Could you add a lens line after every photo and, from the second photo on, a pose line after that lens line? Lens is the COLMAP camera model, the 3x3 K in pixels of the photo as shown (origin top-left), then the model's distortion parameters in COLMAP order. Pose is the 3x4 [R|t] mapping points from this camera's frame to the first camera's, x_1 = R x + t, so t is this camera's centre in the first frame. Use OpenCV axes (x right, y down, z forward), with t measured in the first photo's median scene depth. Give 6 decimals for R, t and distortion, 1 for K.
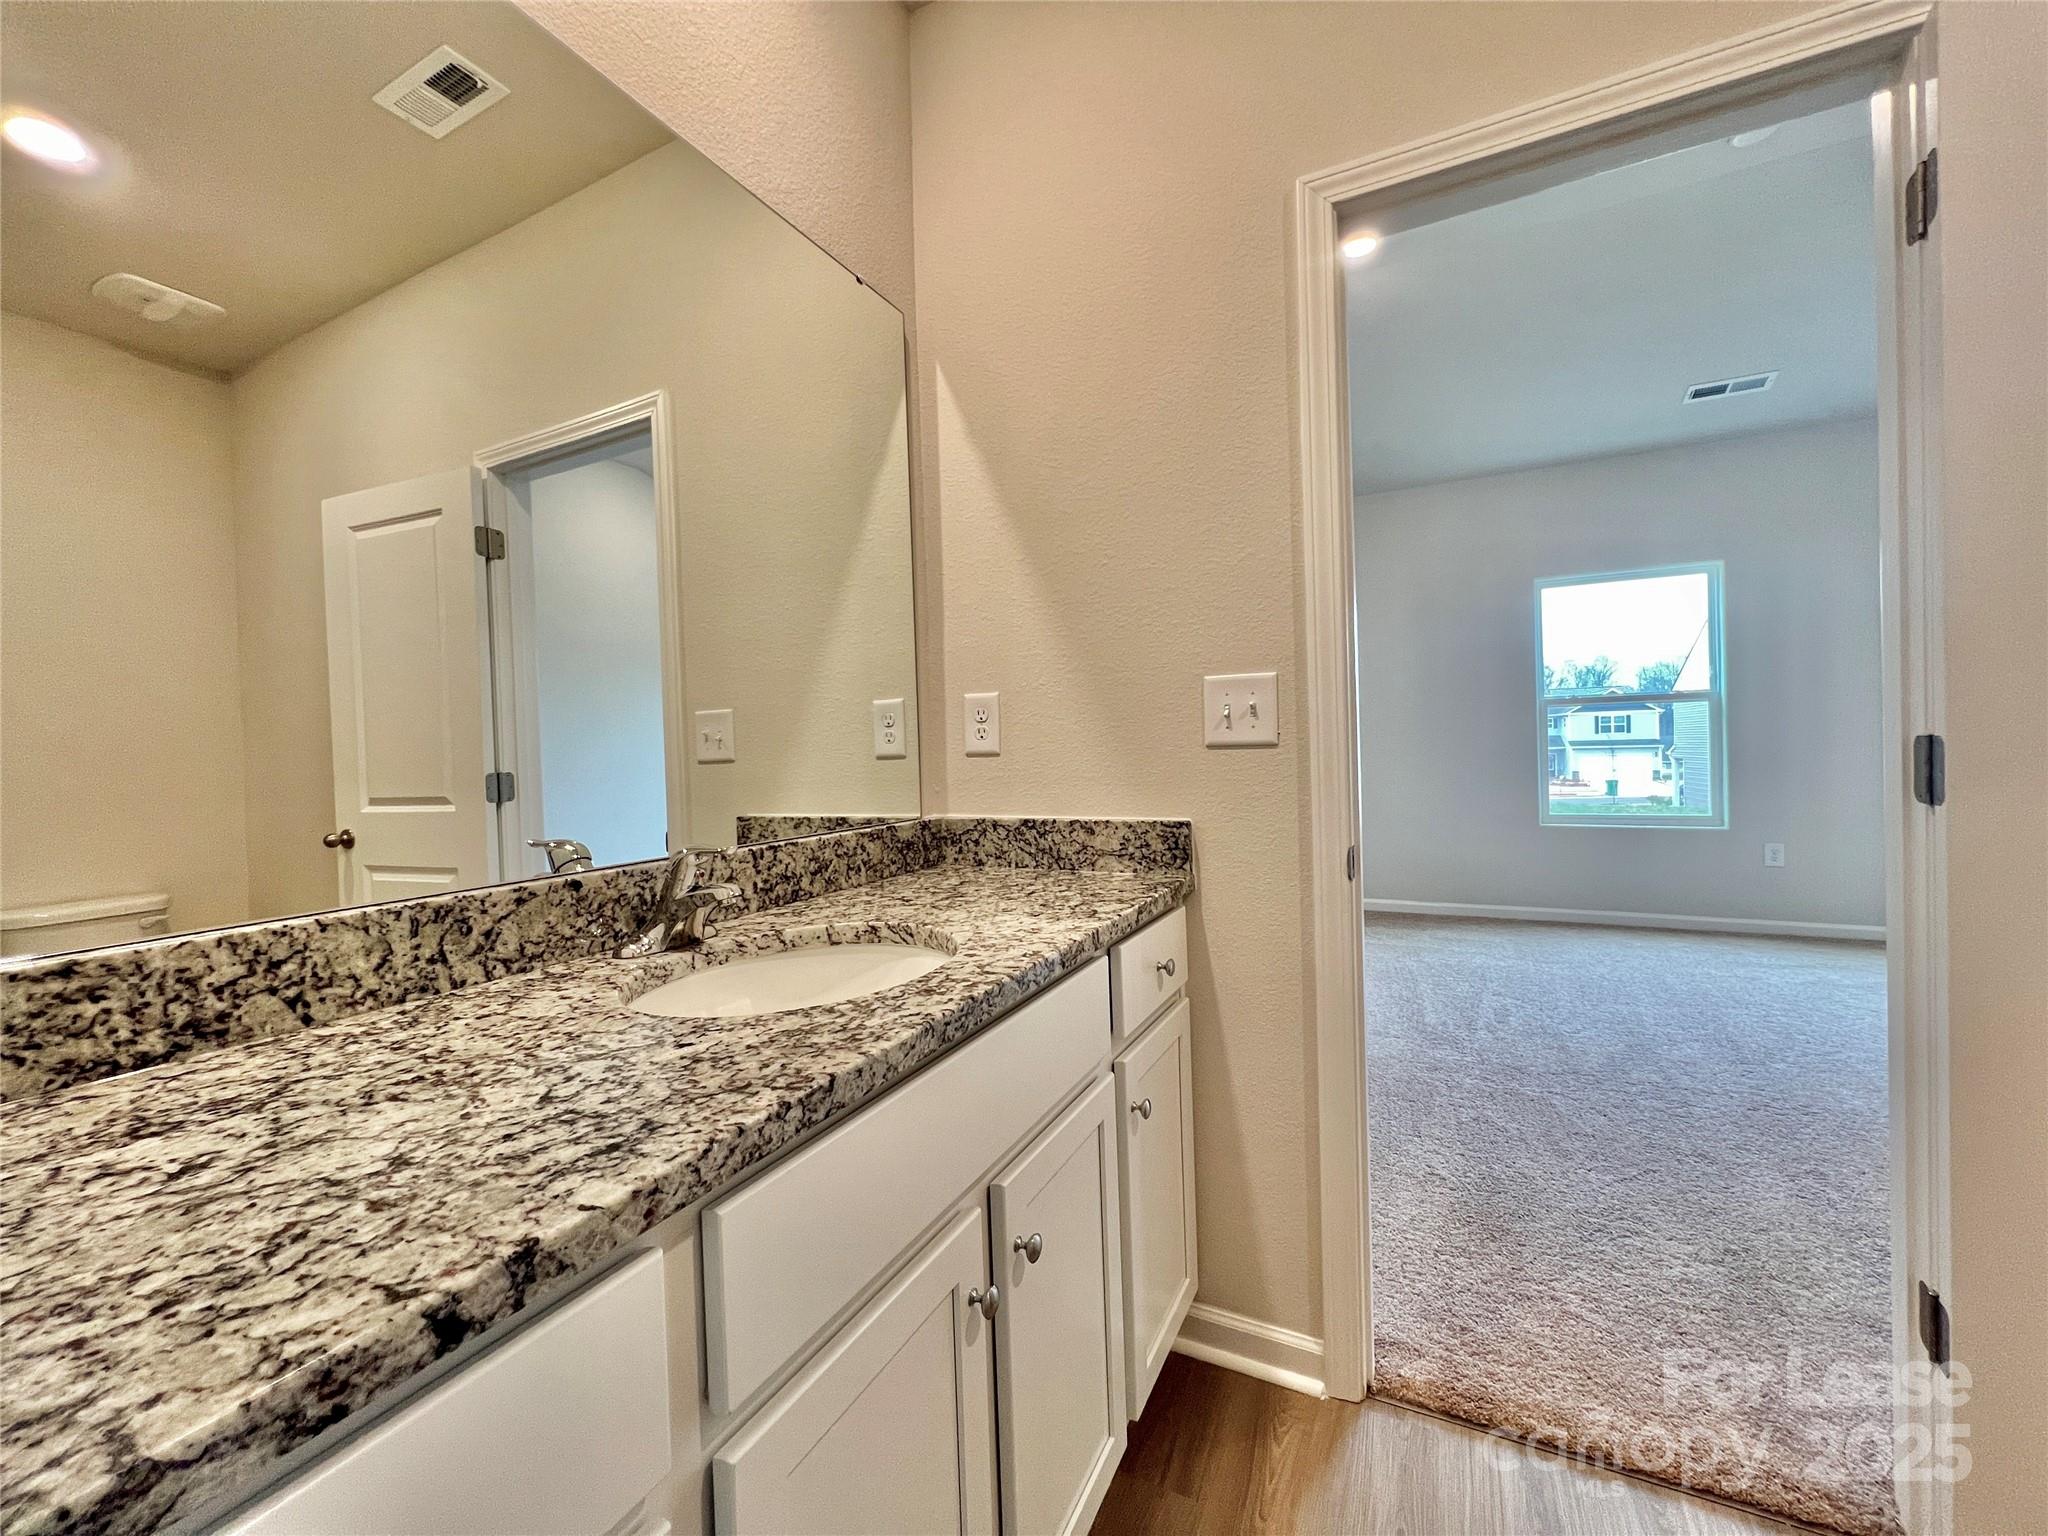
lens RADIAL K [[818.2, 0, 1021.2], [0, 818.2, 762.6], [0, 0, 1]] dist [-0.000938, 0.000666]
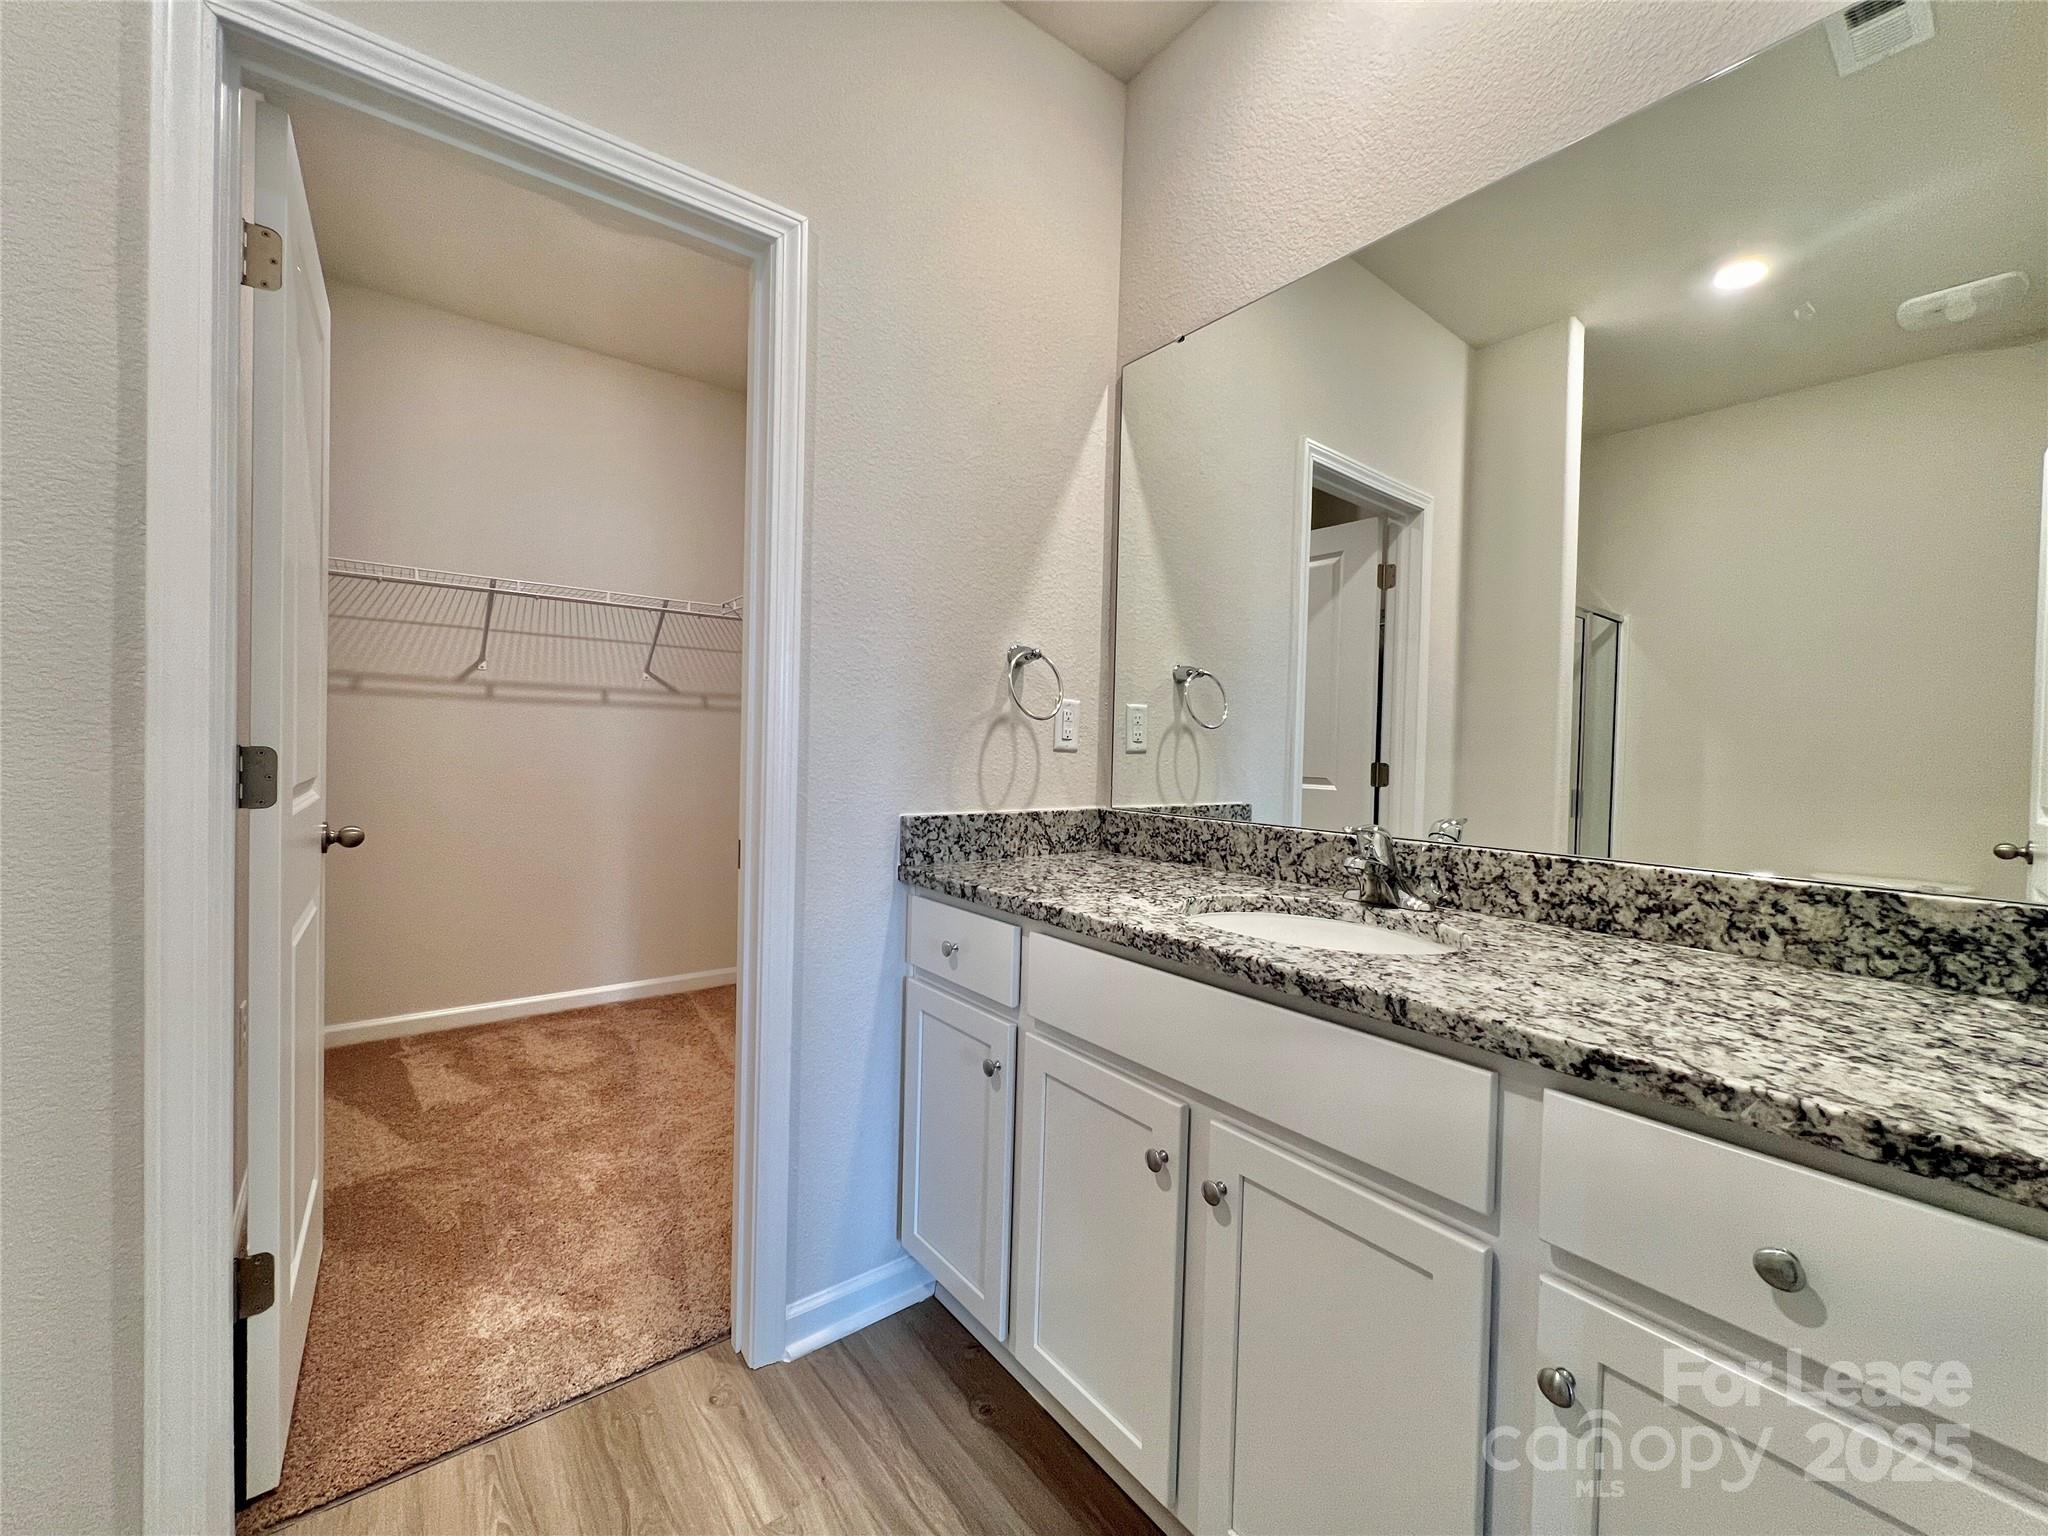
lens RADIAL K [[818.2, 0, 1020.4], [0, 818.2, 760.5], [0, 0, 1]] dist [-0.000938, 0.000666]
pose [[-0.425806, 0.035122, -0.904133, 1.176466], [-0.023769, 0.998467, 0.049980, -0.059886], [0.904502, 0.042772, -0.424319, 1.259704]]
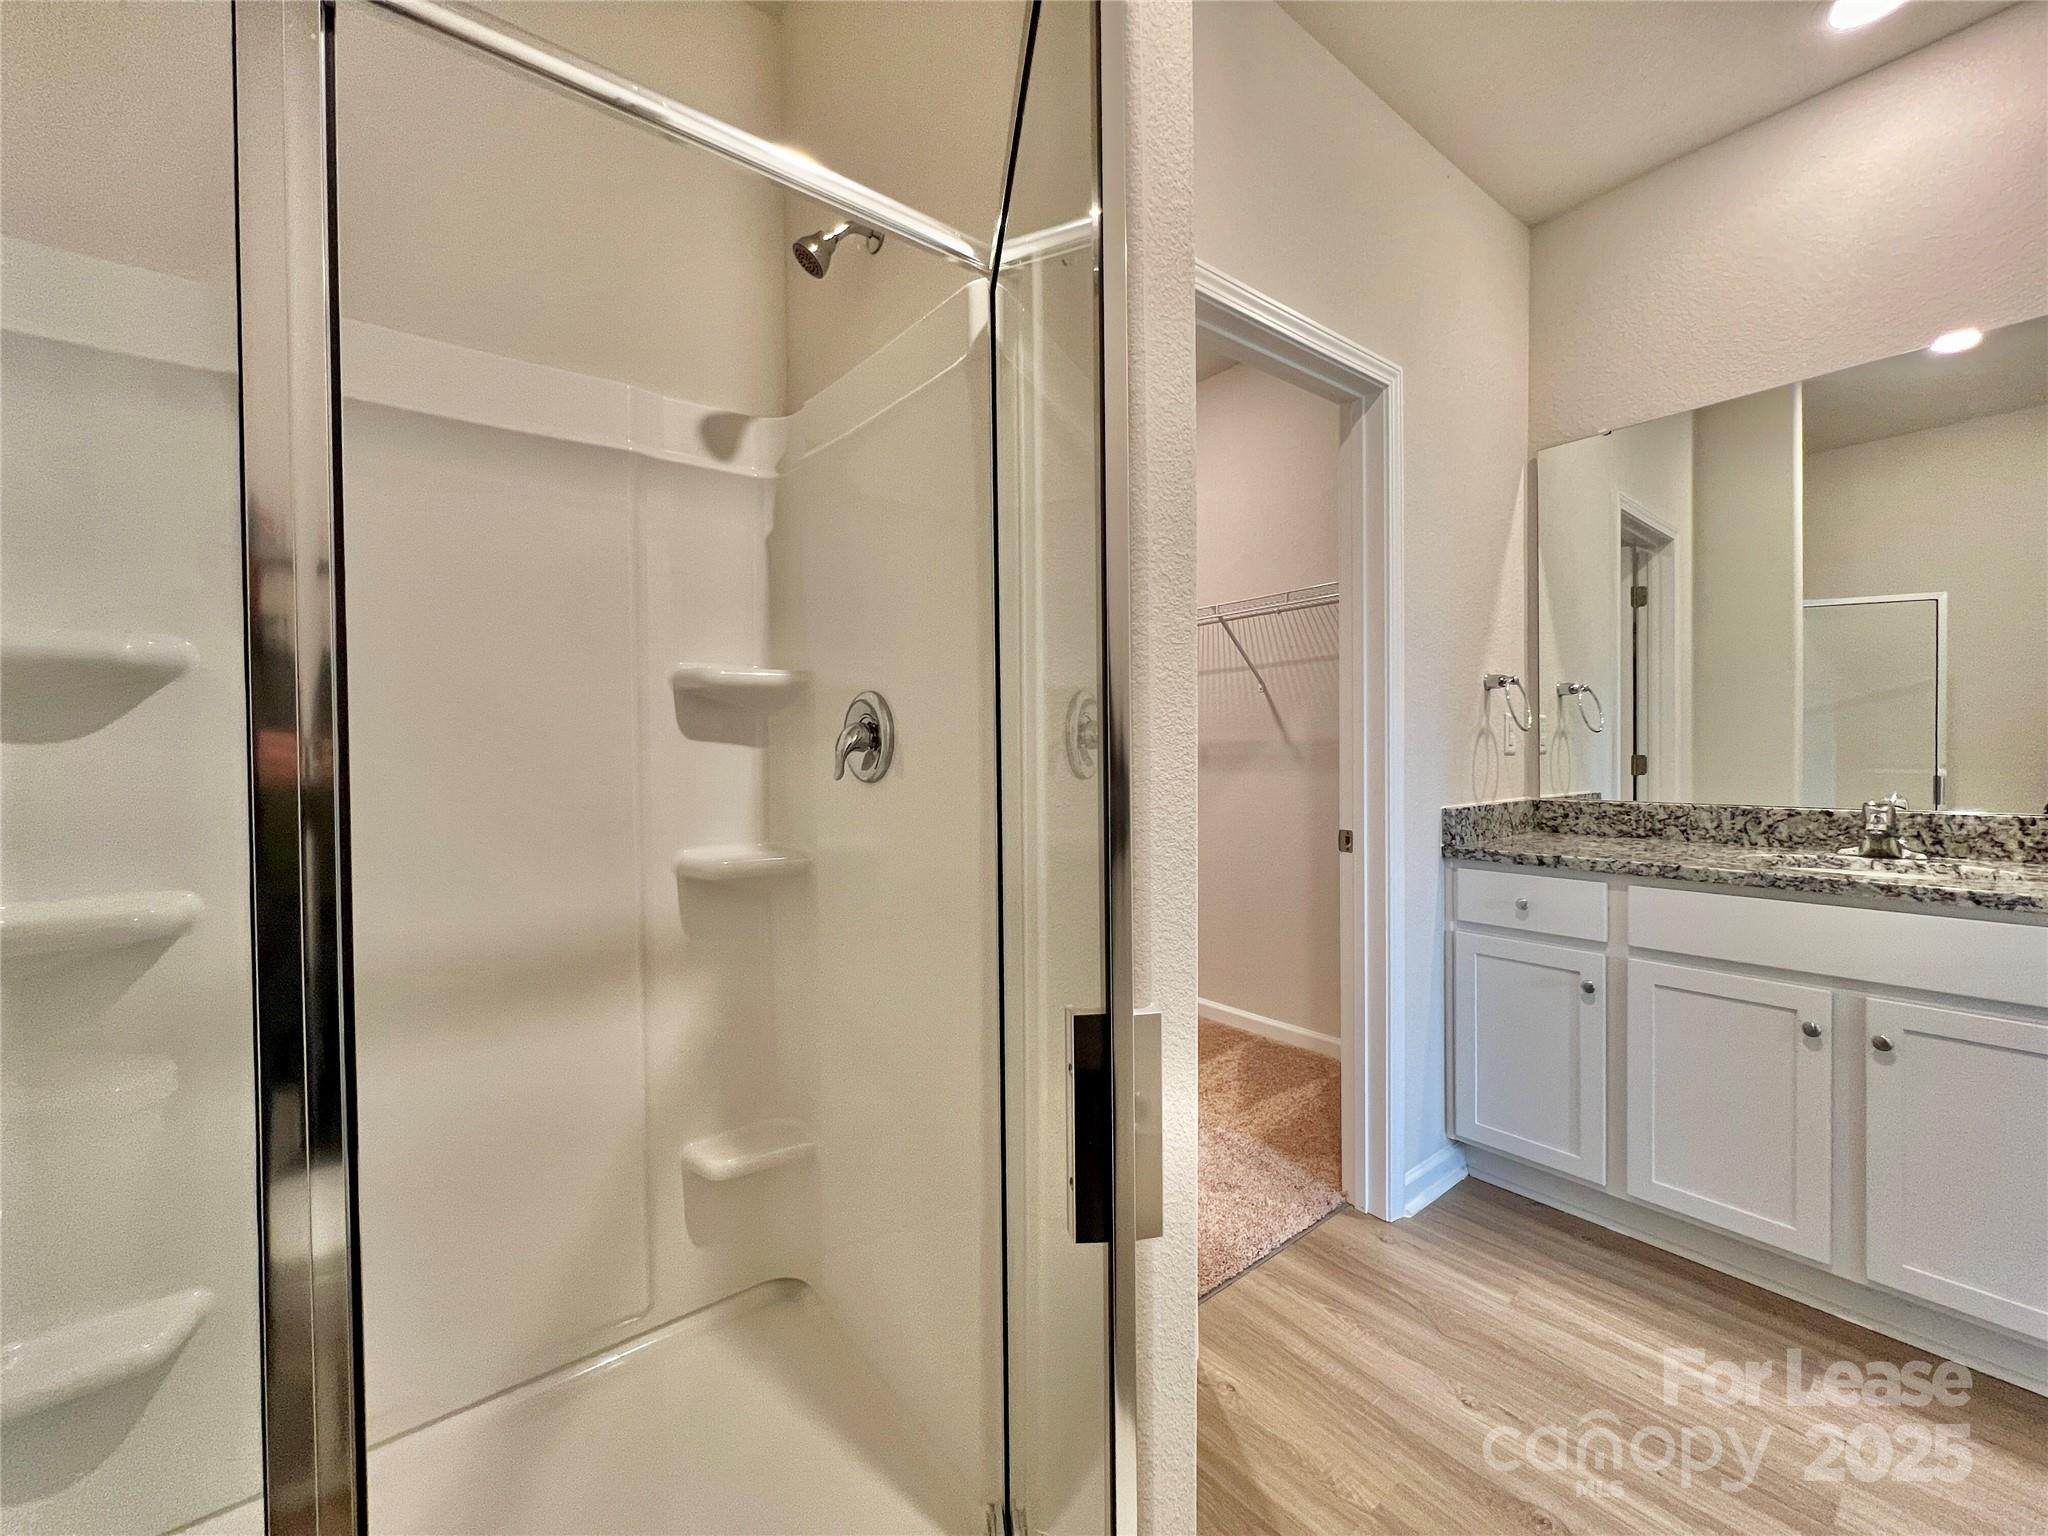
lens RADIAL K [[818.2, 0, 1024.3], [0, 818.2, 763.0], [0, 0, 1]] dist [-0.000938, 0.000666]
pose [[-0.419526, 0.048190, -0.906463, 2.389110], [0.011256, 0.998789, 0.047888, -0.102734], [0.907673, 0.009887, -0.419561, 0.080334]]
